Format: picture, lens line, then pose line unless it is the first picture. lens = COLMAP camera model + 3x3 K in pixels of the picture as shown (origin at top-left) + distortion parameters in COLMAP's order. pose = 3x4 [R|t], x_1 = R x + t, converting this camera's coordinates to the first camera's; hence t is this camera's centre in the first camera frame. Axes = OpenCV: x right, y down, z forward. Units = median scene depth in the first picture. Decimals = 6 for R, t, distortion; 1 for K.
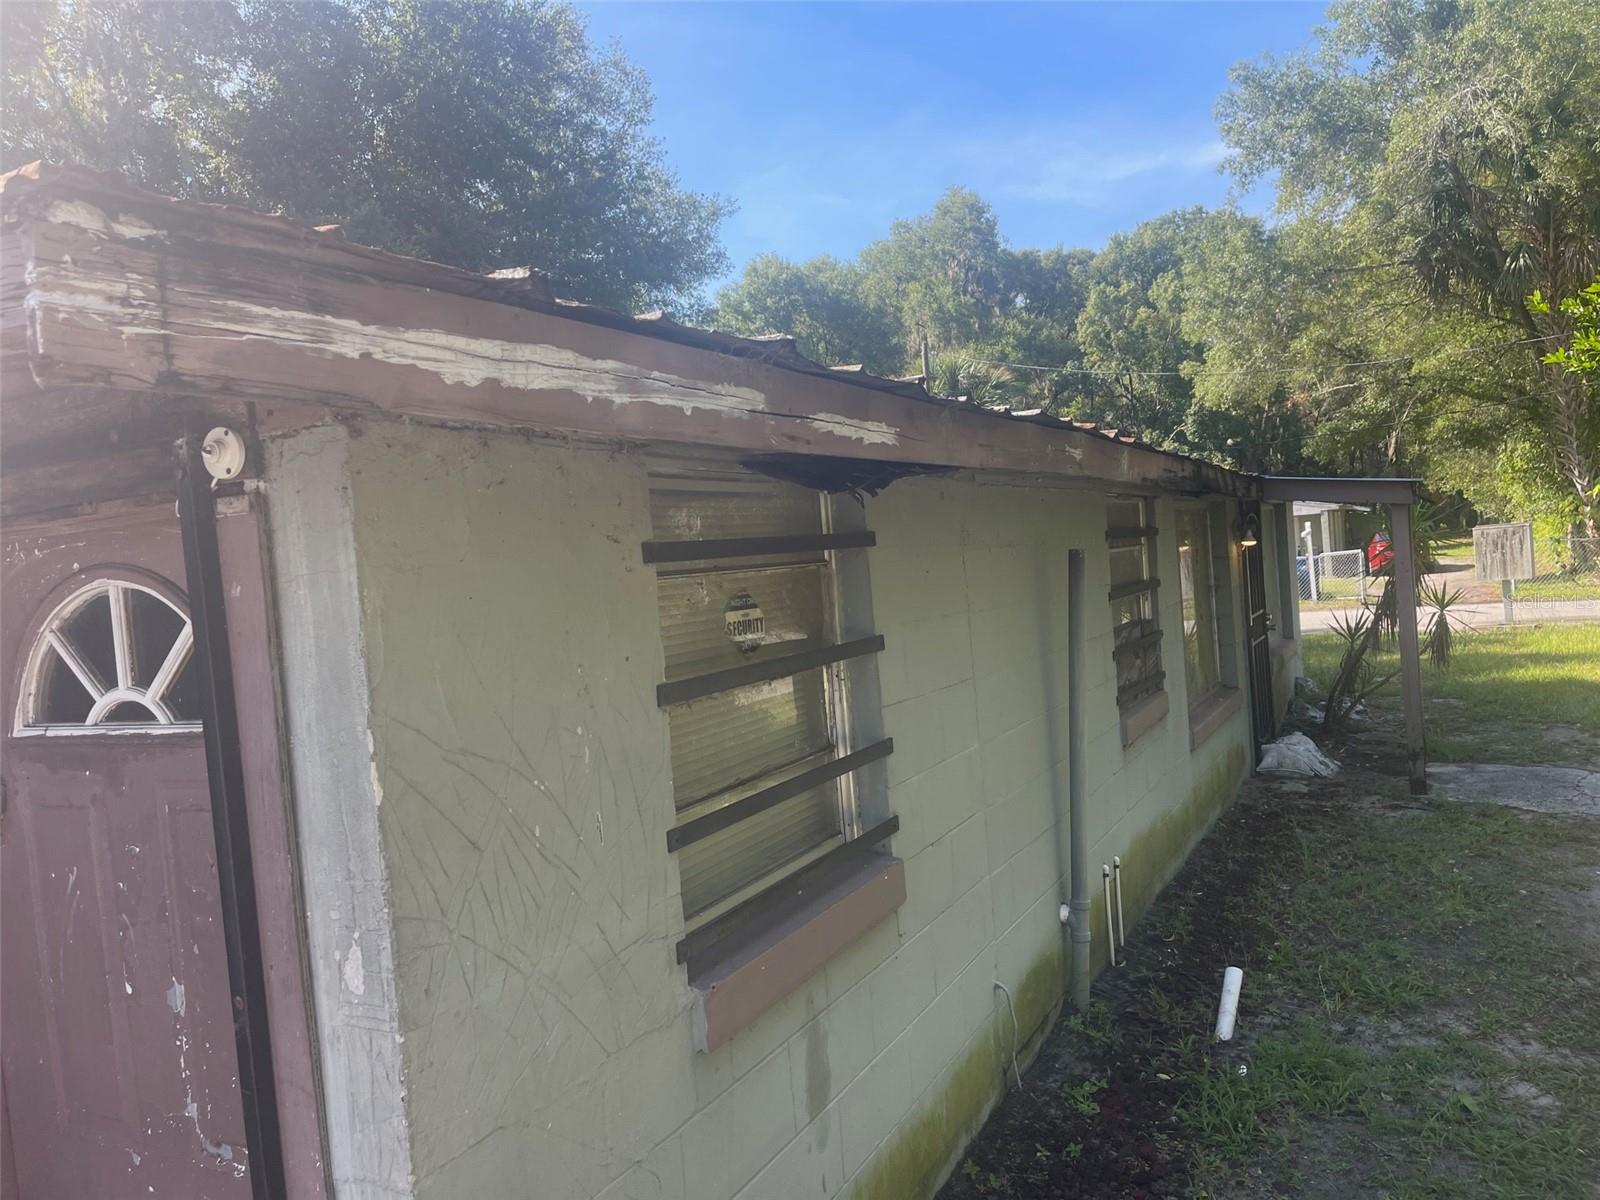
lens RADIAL K [[1194.6, 0, 808.6], [0, 1194.6, 607.0], [0, 0, 1]] dist [0.033992, 0.001732]
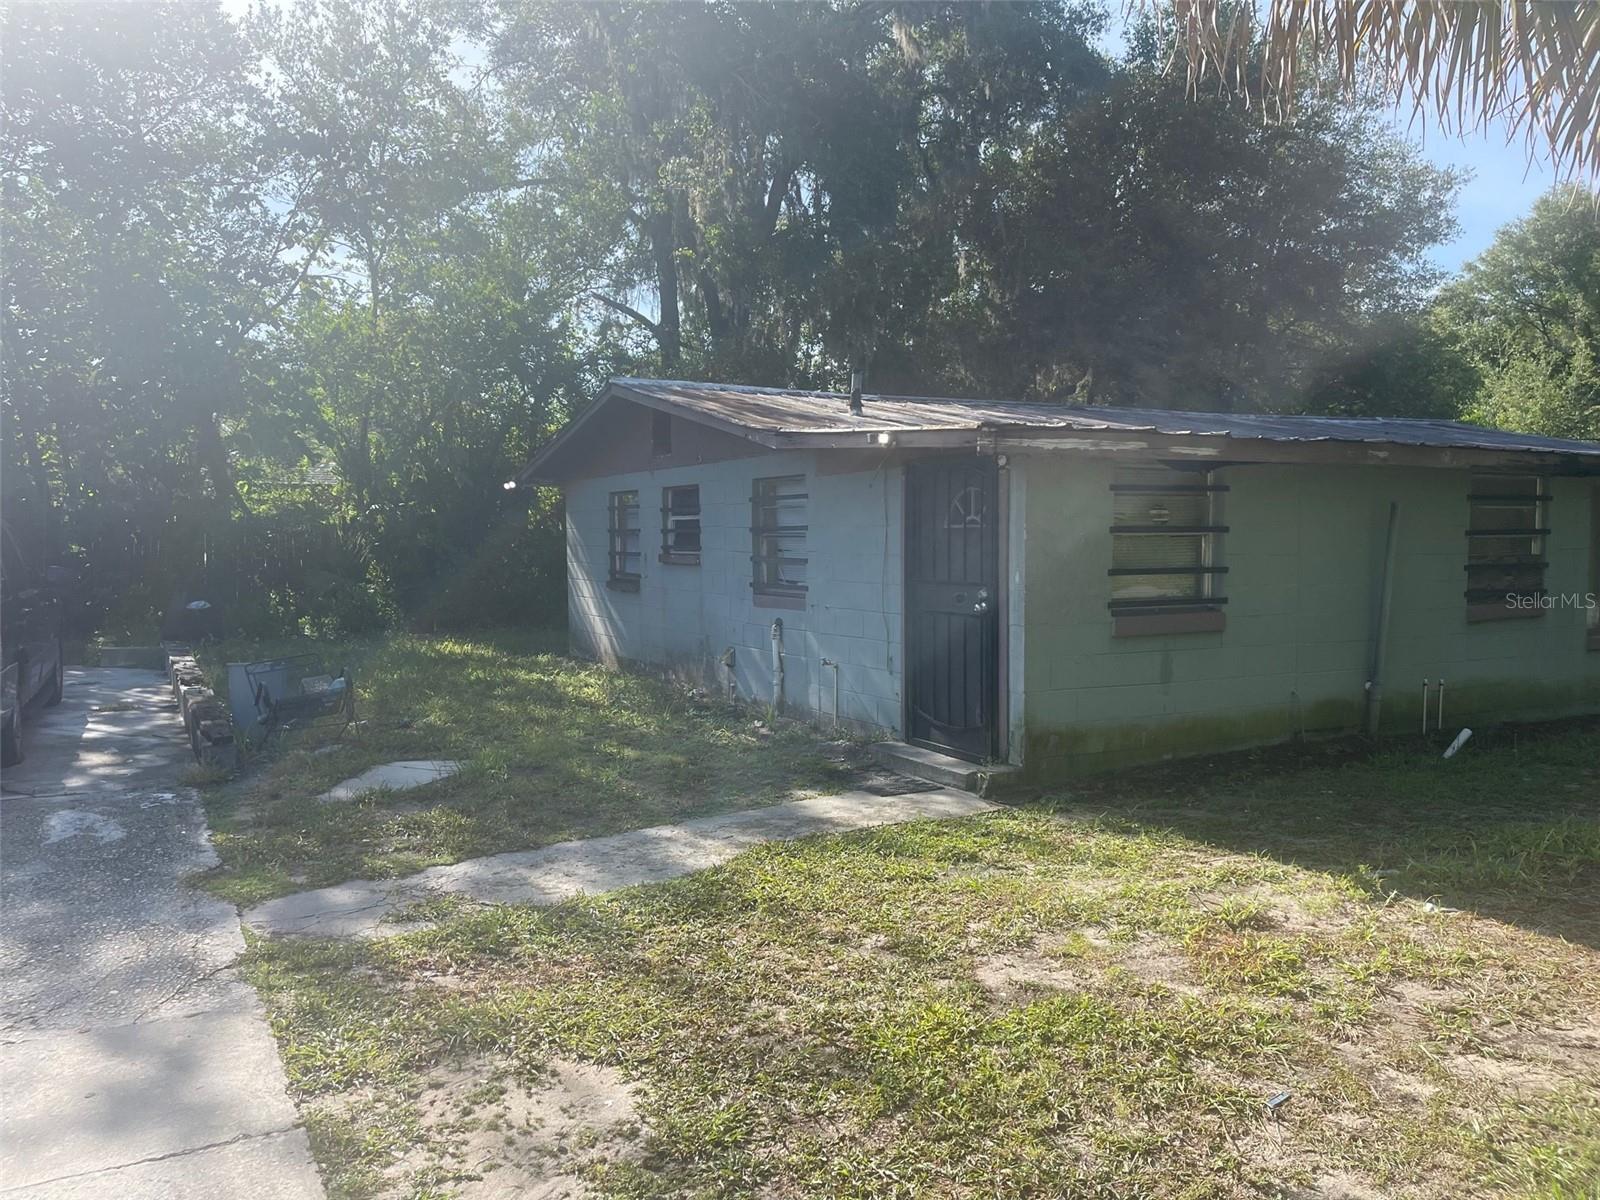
lens RADIAL K [[1194.6, 0, 801.0], [0, 1194.6, 605.8], [0, 0, 1]] dist [0.033992, 0.001732]
pose [[0.817119, 0.112962, -0.565293, 0.793826], [-0.083879, 0.993475, 0.077280, 0.070768], [0.570334, -0.015730, 0.821262, -1.656102]]
